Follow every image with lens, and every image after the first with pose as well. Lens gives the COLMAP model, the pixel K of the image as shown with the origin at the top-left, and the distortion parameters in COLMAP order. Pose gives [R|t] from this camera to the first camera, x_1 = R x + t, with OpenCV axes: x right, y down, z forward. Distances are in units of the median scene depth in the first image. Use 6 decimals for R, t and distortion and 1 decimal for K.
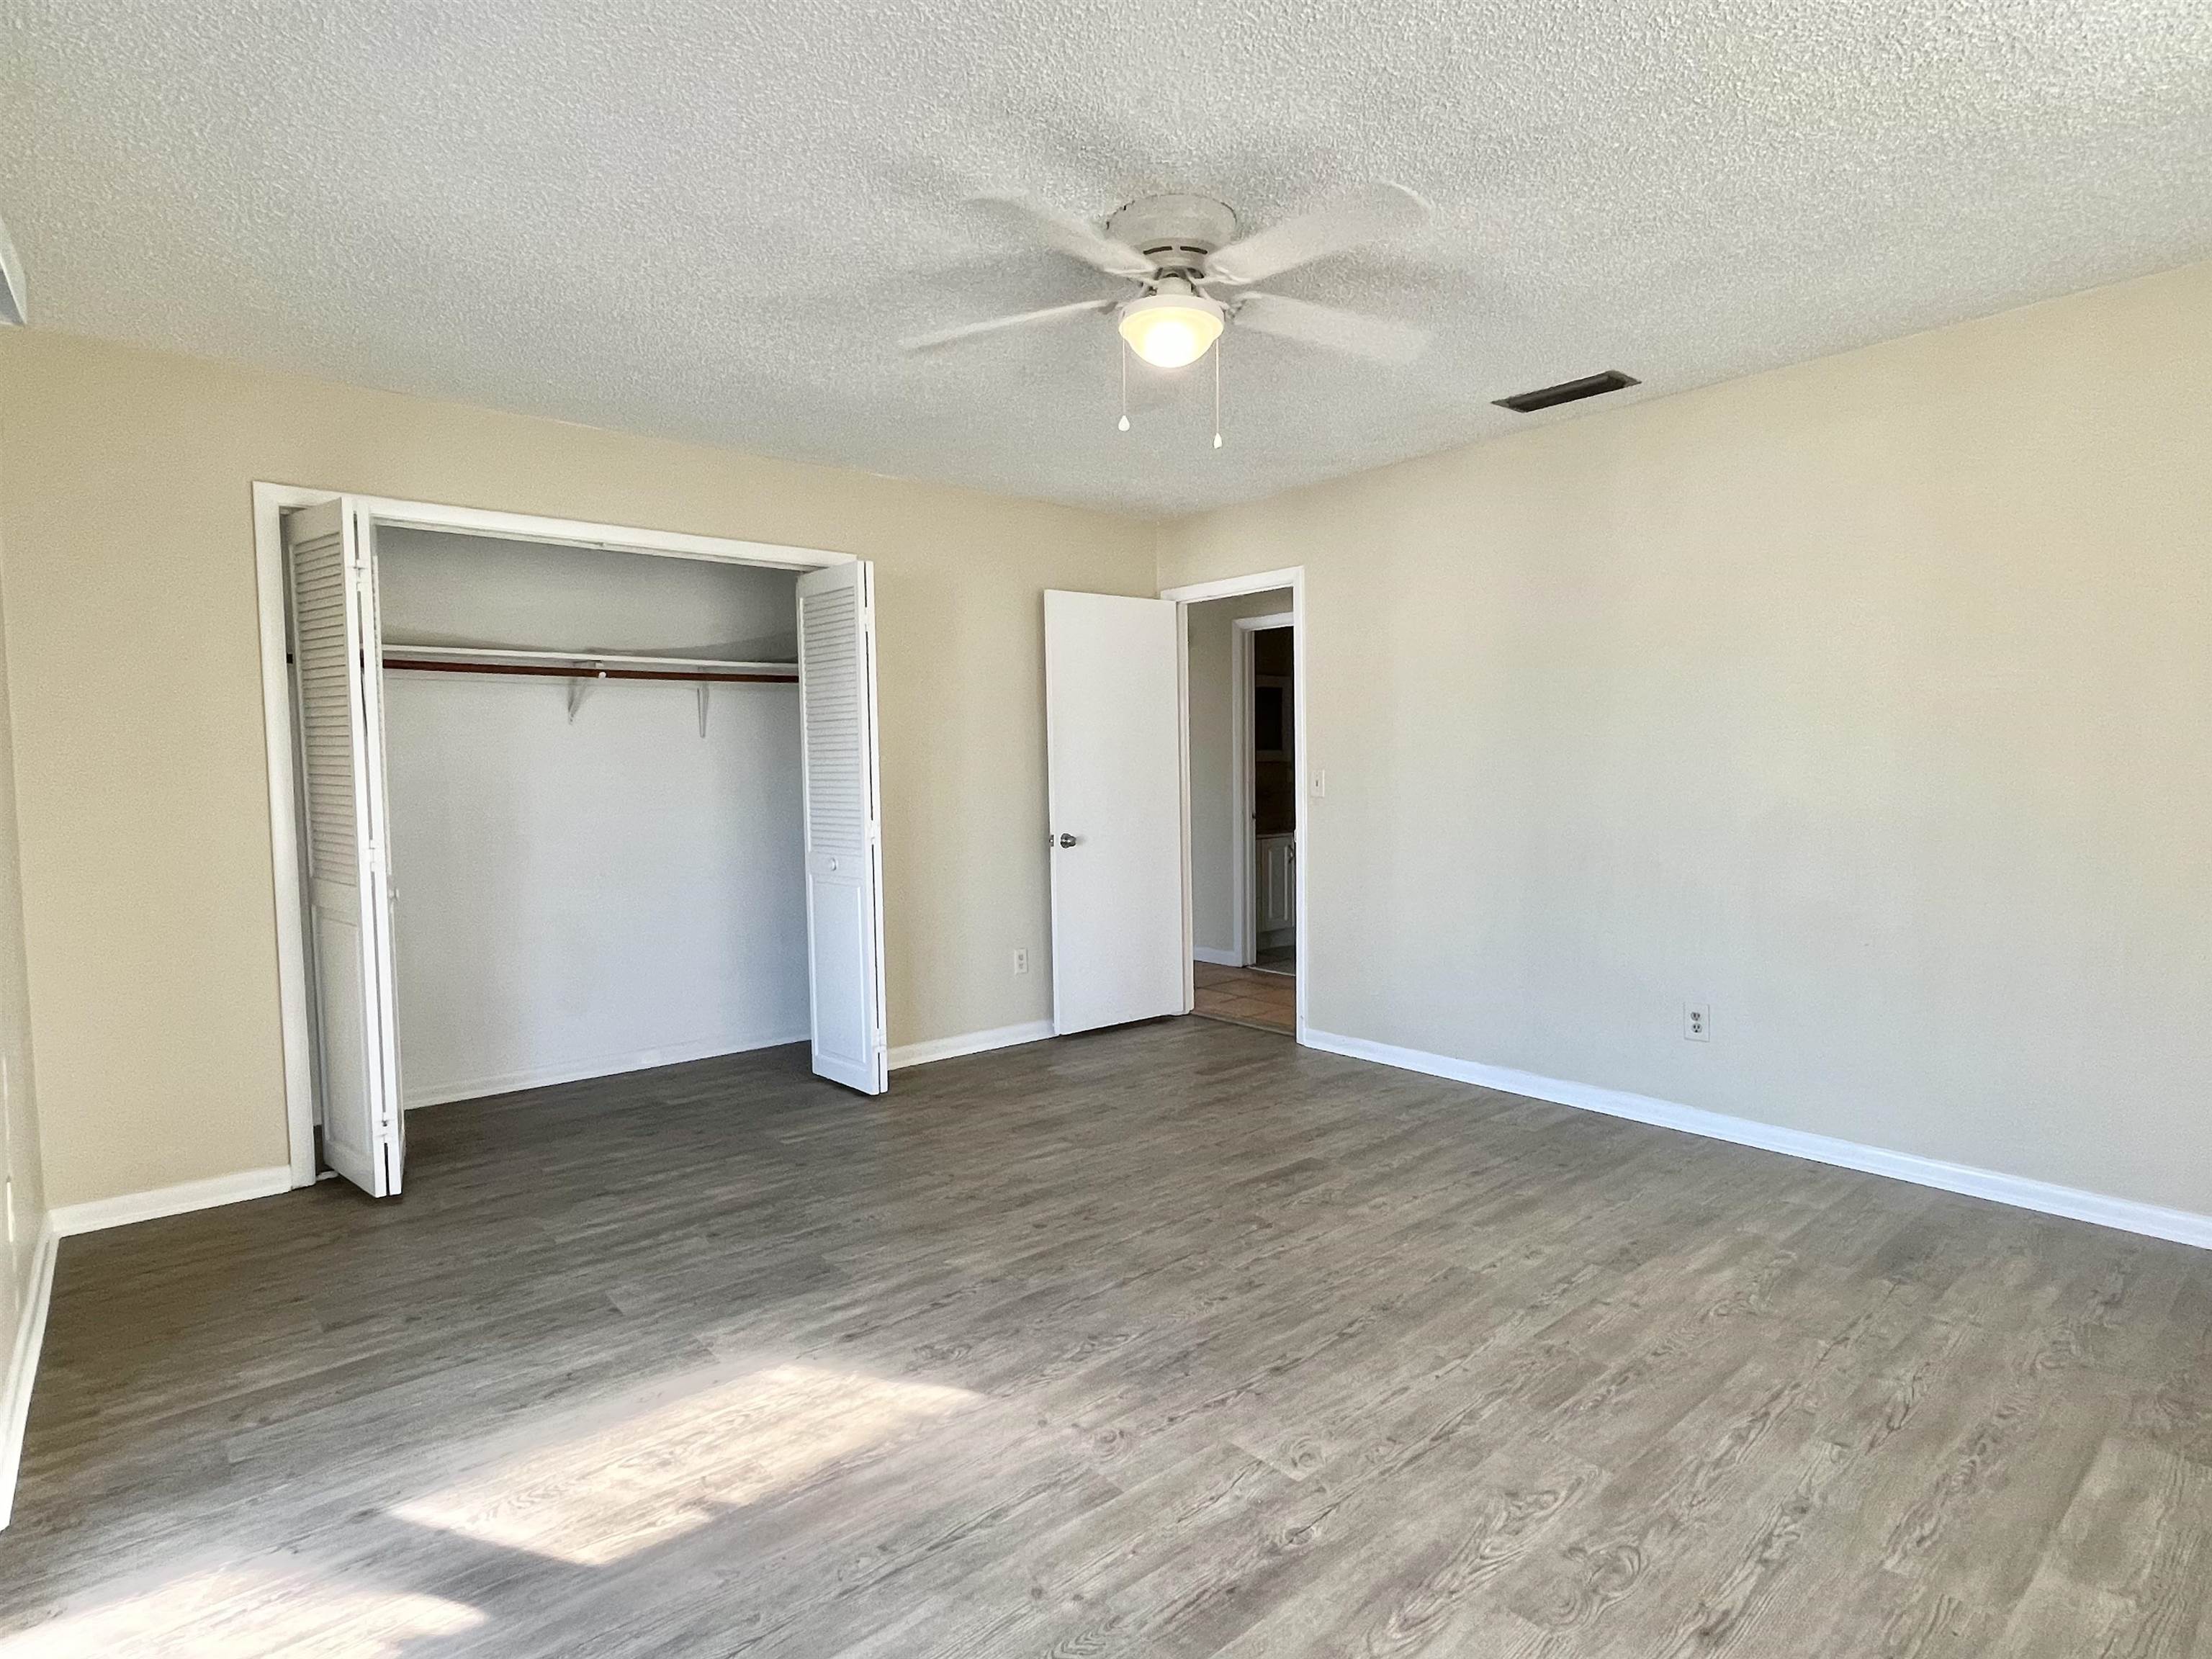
lens RADIAL K [[1147.8, 0, 1106.0], [0, 1147.8, 829.5], [0, 0, 1]] dist [-0.052126, 0.000570]
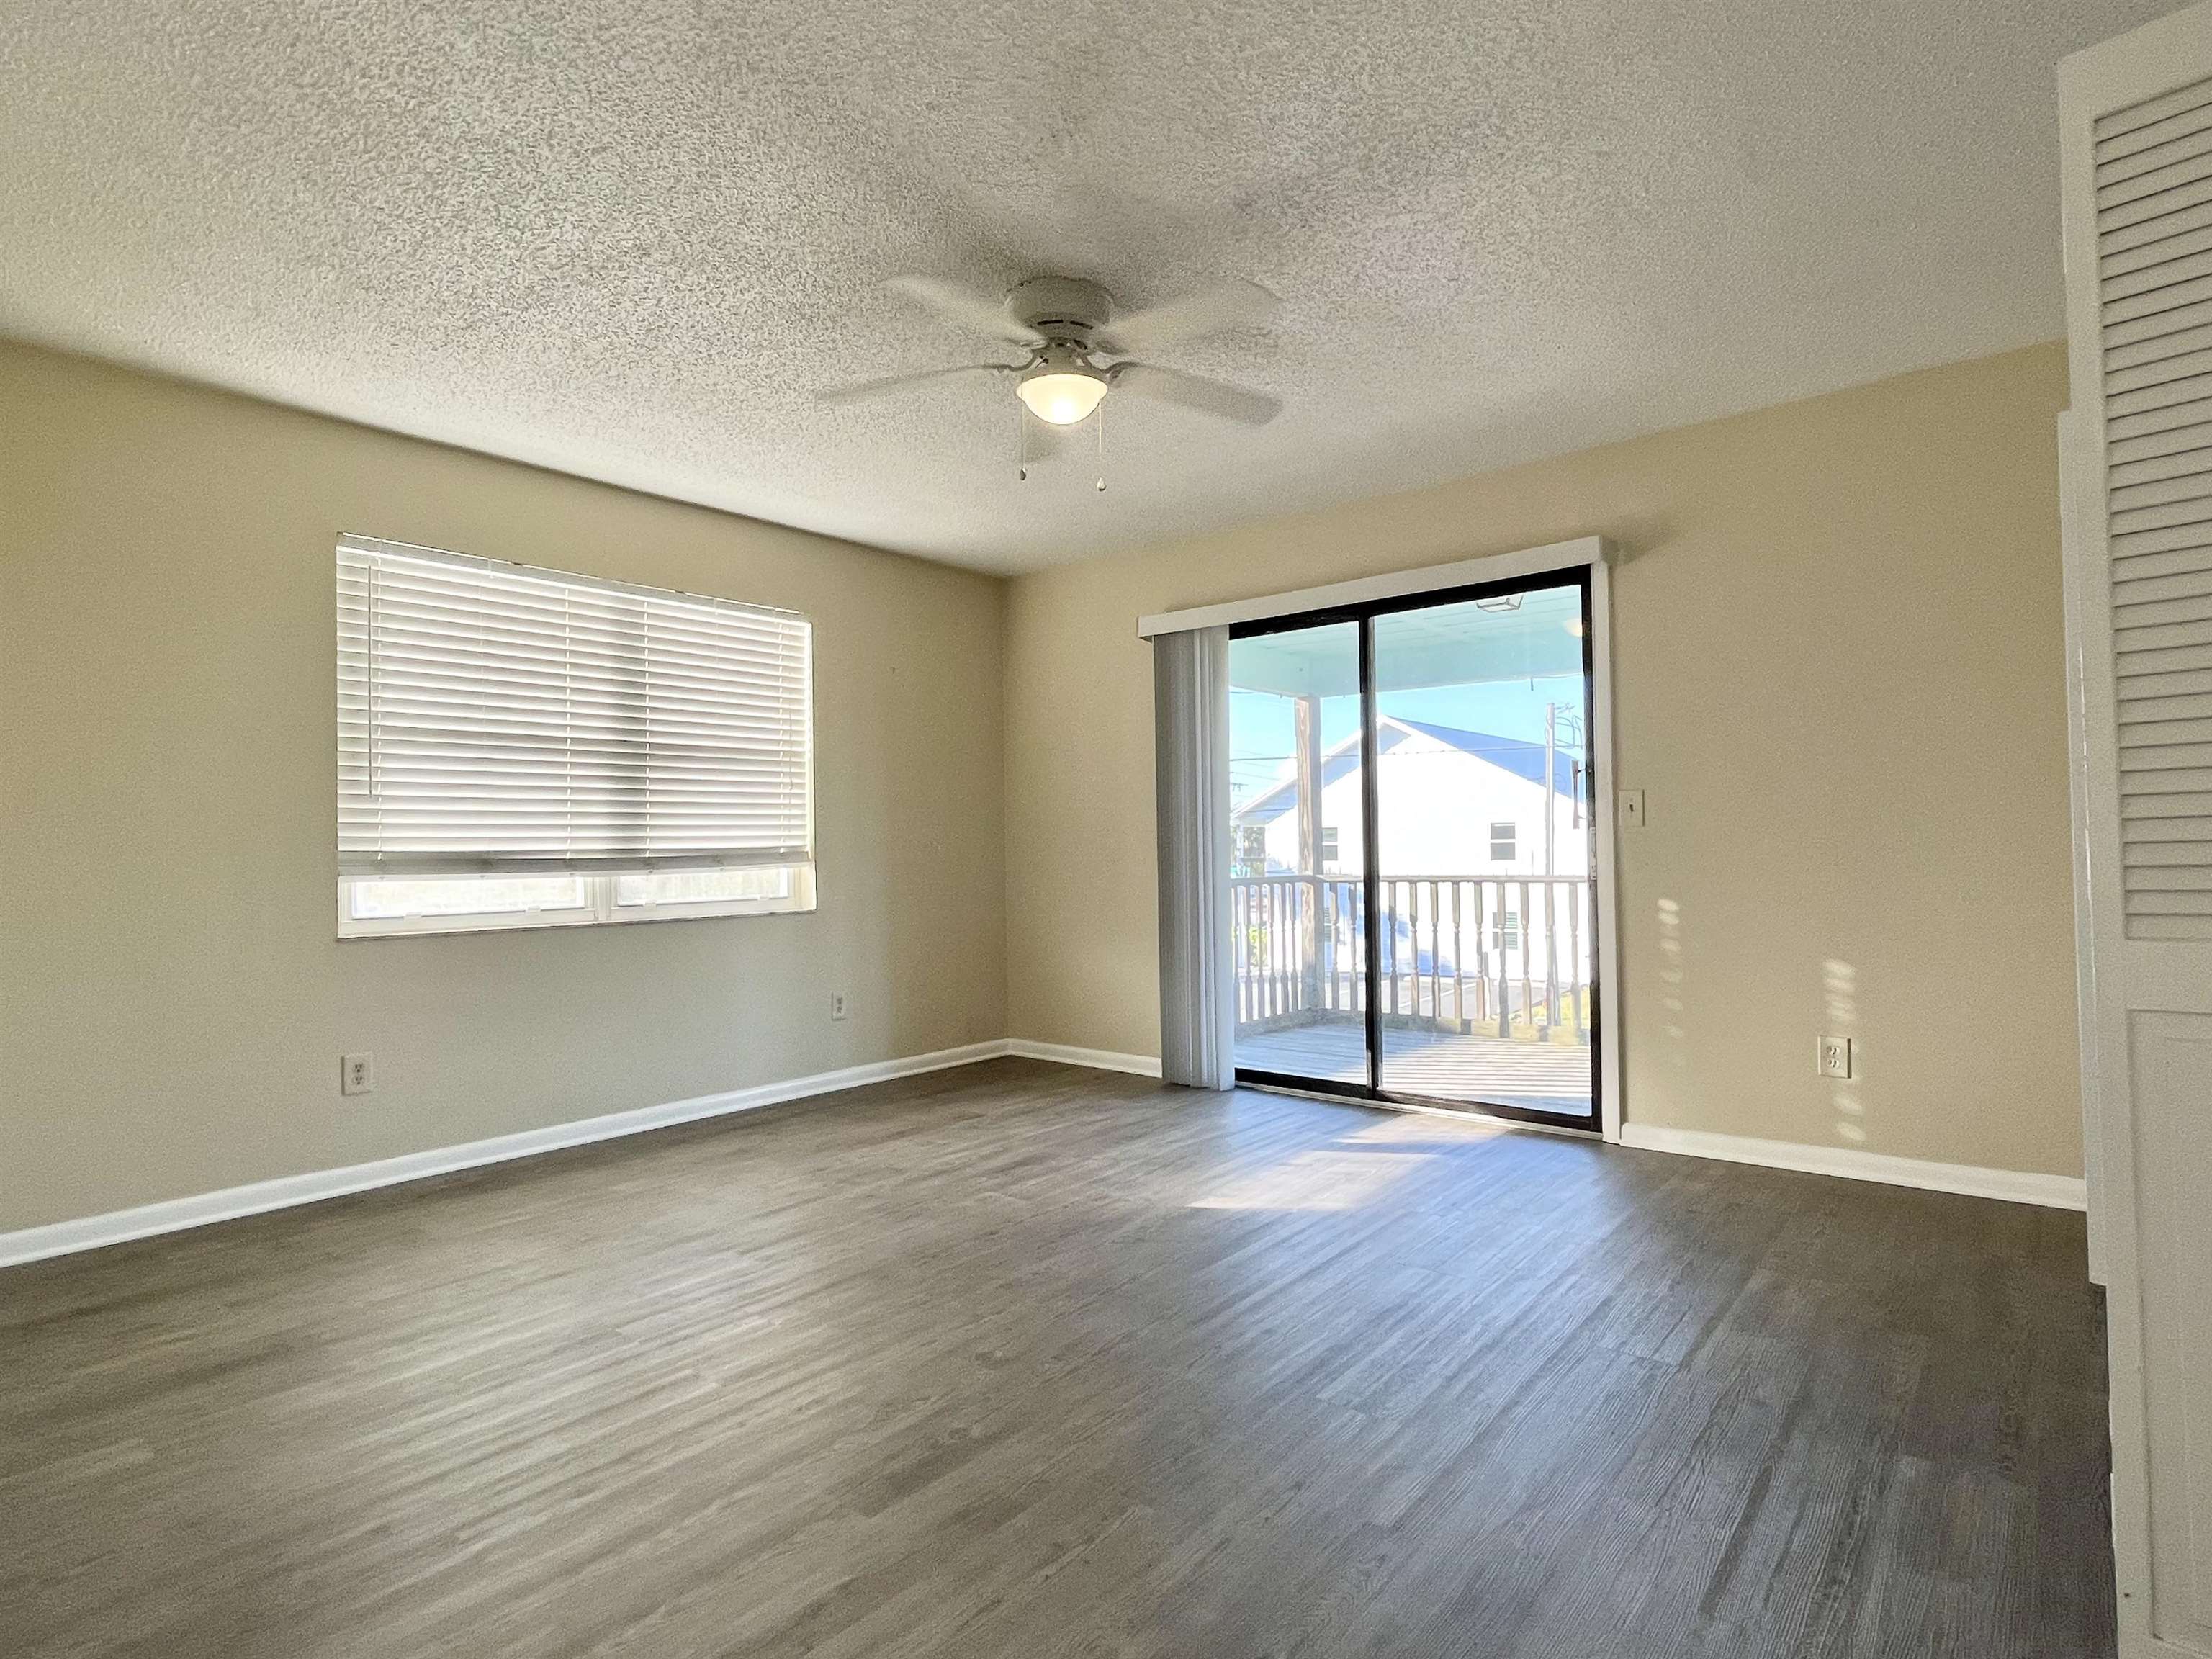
lens RADIAL K [[1147.8, 0, 1106.0], [0, 1147.8, 829.5], [0, 0, 1]] dist [-0.052126, 0.000570]
pose [[-0.984167, 0.024574, -0.175532, 0.257439], [0.017705, 0.999019, 0.040591, -0.051540], [0.176358, 0.036840, -0.983636, 2.449947]]
